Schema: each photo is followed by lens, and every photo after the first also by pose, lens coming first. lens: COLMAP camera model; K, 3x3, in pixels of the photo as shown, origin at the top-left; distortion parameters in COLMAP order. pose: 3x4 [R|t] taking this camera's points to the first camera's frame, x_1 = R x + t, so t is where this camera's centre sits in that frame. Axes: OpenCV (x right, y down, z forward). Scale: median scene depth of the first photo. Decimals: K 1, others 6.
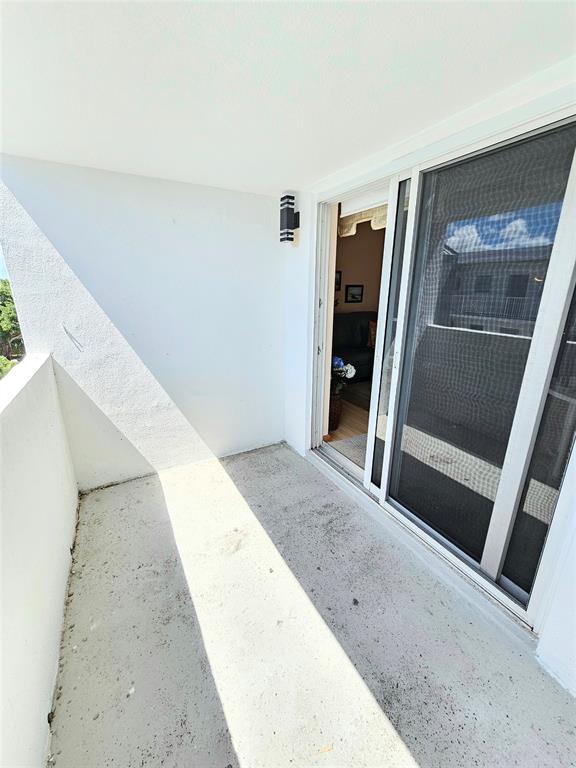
lens RADIAL K [[317.3, 0, 286.0], [0, 317.3, 380.6], [0, 0, 1]] dist [-0.004510, -0.000108]
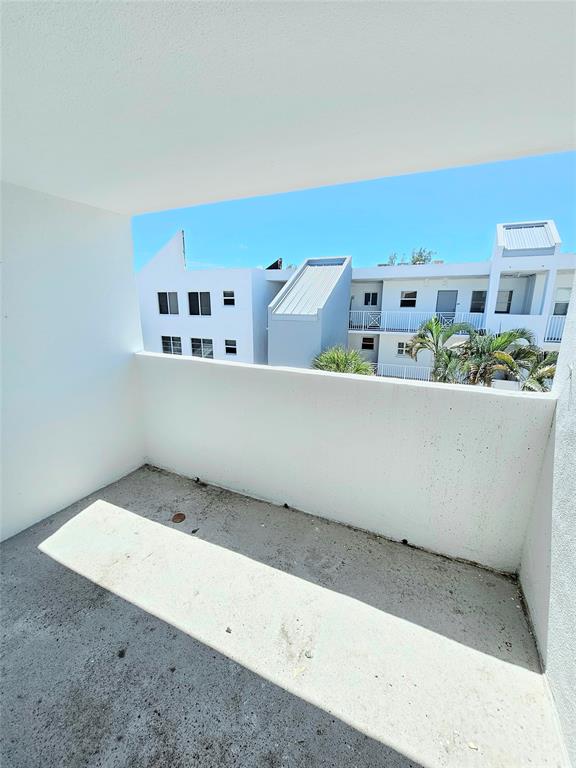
lens RADIAL K [[317.3, 0, 290.1], [0, 317.3, 381.6], [0, 0, 1]] dist [-0.004510, -0.000108]
pose [[-0.806999, 0.128109, -0.576490, 0.215539], [-0.185755, 0.871574, 0.453712, -0.387109], [0.560578, 0.473231, -0.679562, 1.286891]]
